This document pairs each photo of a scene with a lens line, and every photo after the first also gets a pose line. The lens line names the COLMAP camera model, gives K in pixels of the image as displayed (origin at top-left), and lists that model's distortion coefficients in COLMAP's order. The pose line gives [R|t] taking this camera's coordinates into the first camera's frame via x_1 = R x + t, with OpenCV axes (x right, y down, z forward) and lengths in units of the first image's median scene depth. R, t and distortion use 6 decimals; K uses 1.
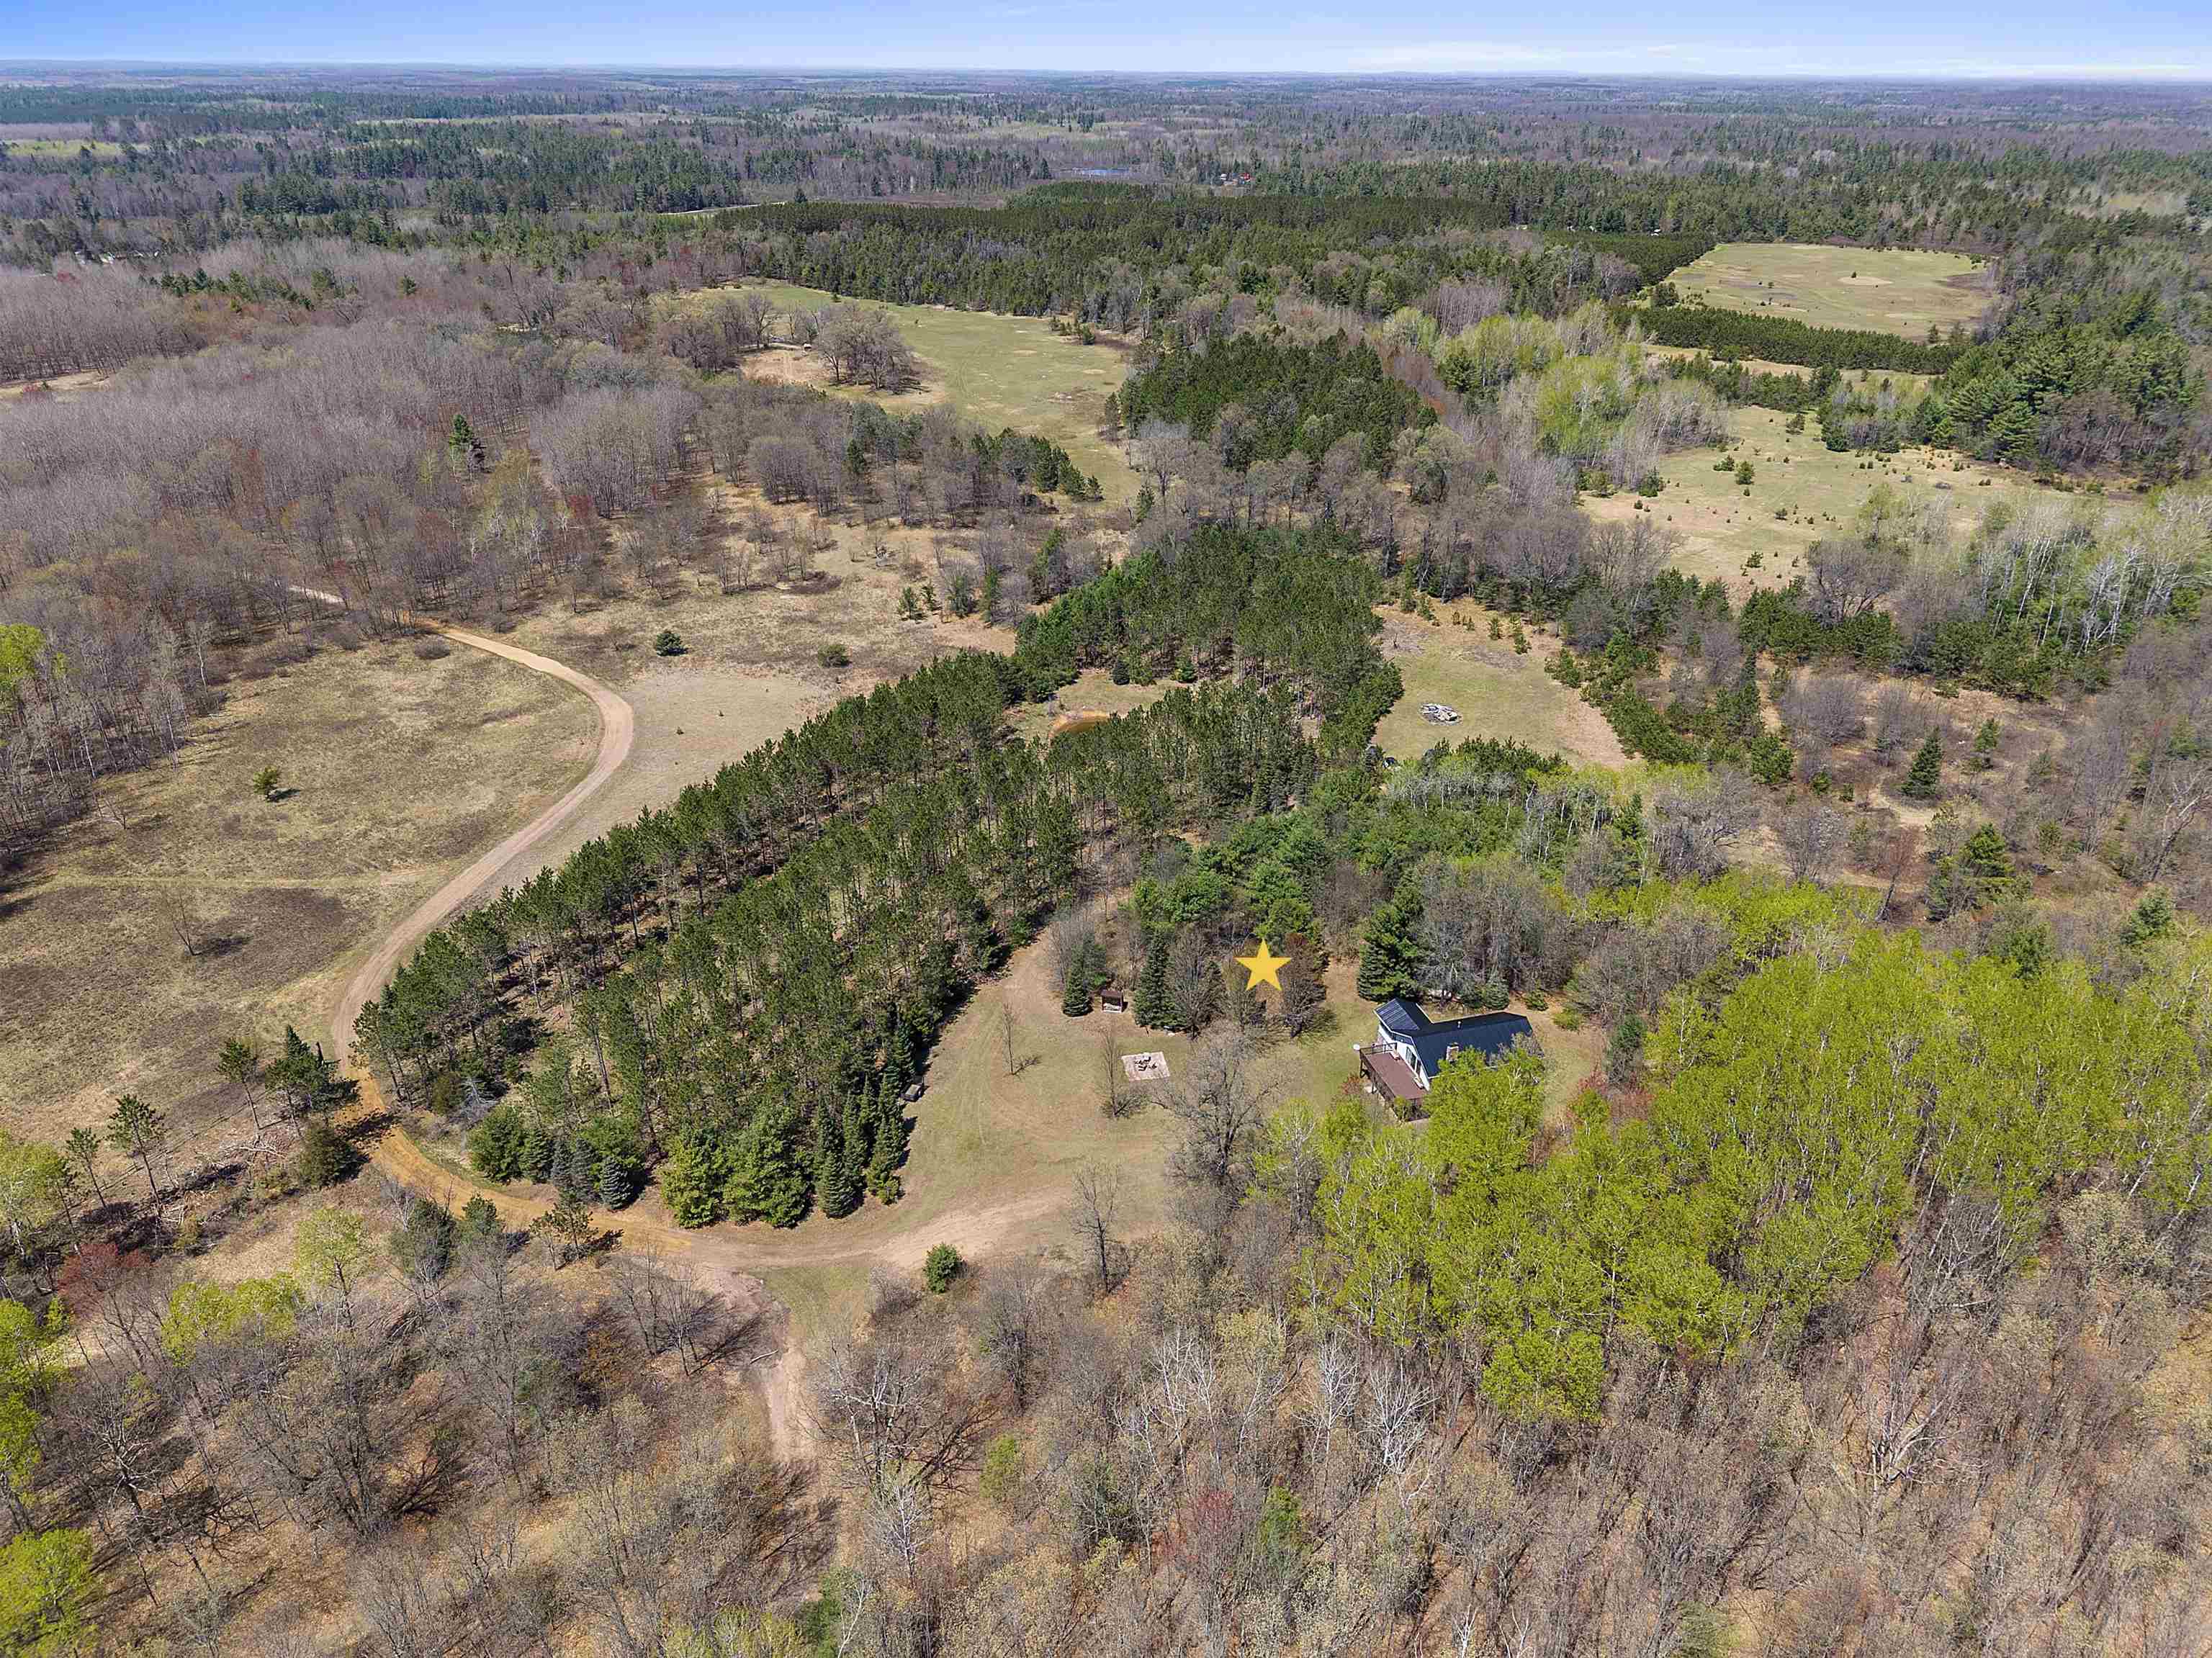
lens RADIAL K [[1476.2, 0, 1112.9], [0, 1476.2, 815.3], [0, 0, 1]] dist [0.035722, -0.036375]
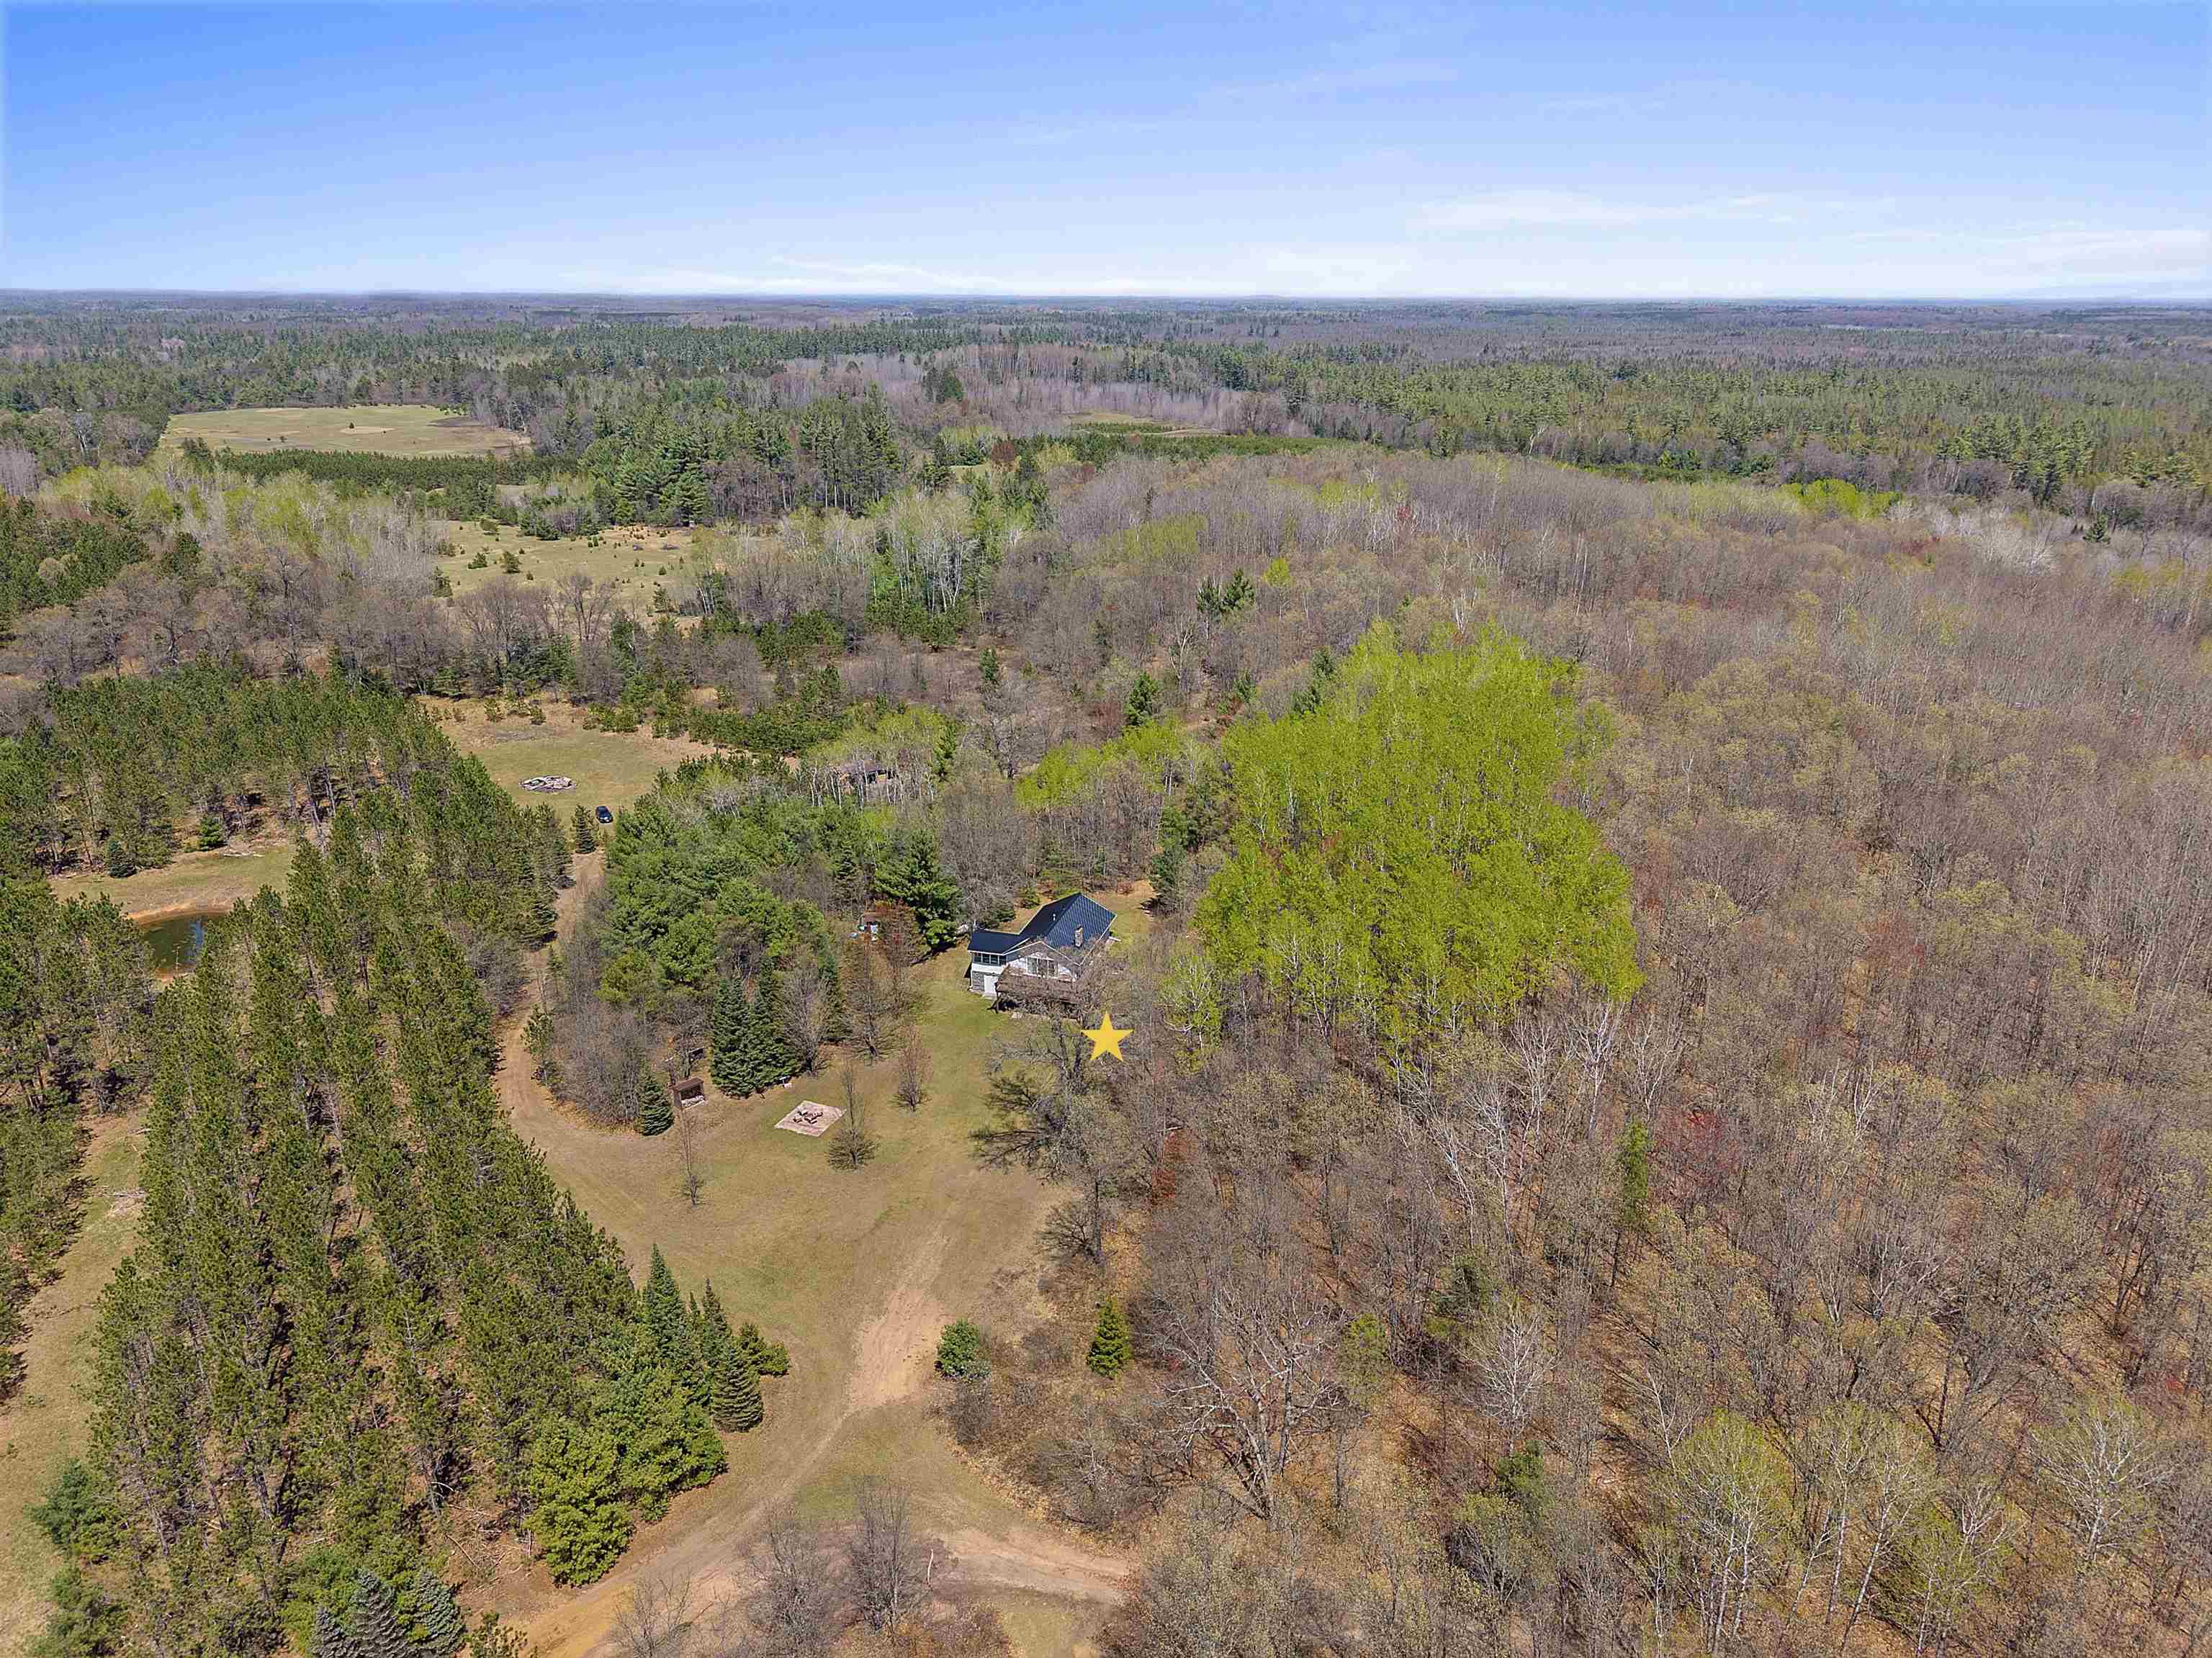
lens RADIAL K [[1476.2, 0, 1104.8], [0, 1476.2, 820.9], [0, 0, 1]] dist [0.035722, -0.036375]
pose [[0.542939, -0.288276, 0.788742, -0.108459], [0.380200, 0.921841, 0.075207, 0.004036], [-0.748776, 0.259047, 0.610106, 0.073351]]
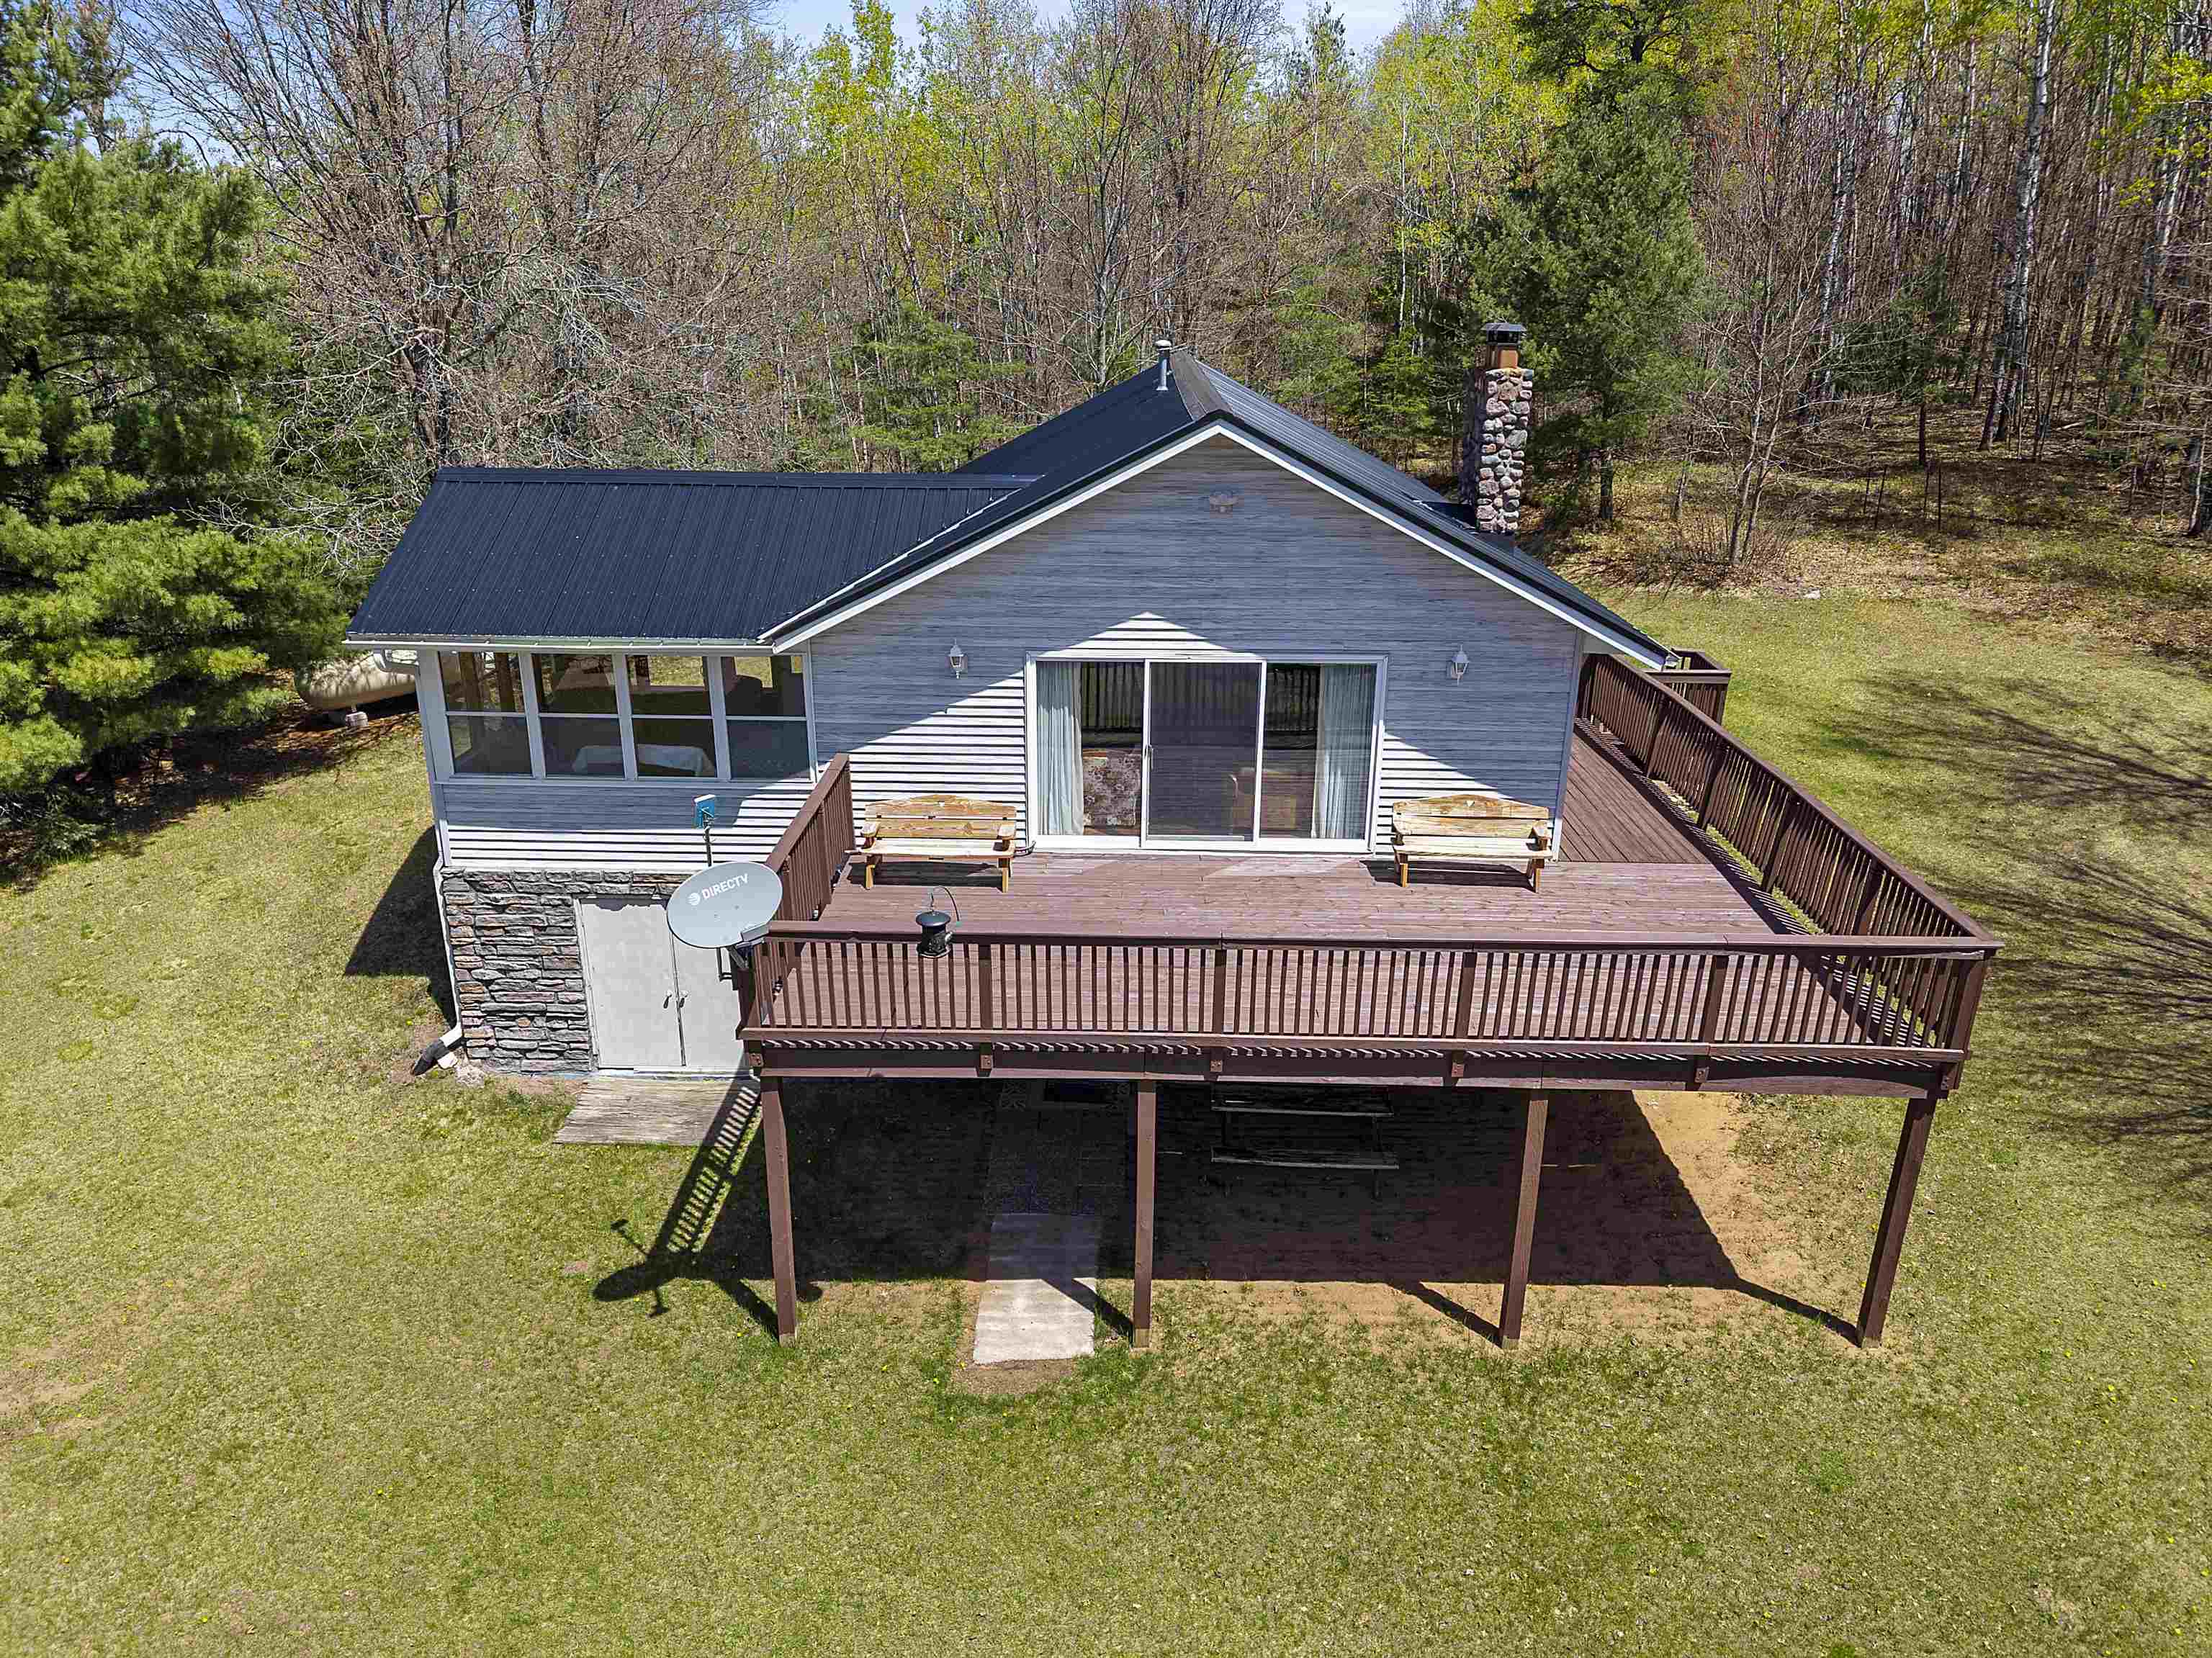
lens RADIAL K [[1476.2, 0, 1101.0], [0, 1476.2, 846.7], [0, 0, 1]] dist [0.035722, -0.036375]
pose [[0.293881, -0.358090, 0.886231, 0.024173], [0.425294, 0.879326, 0.214269, 0.031340], [-0.856014, 0.313939, 0.410710, 0.203715]]
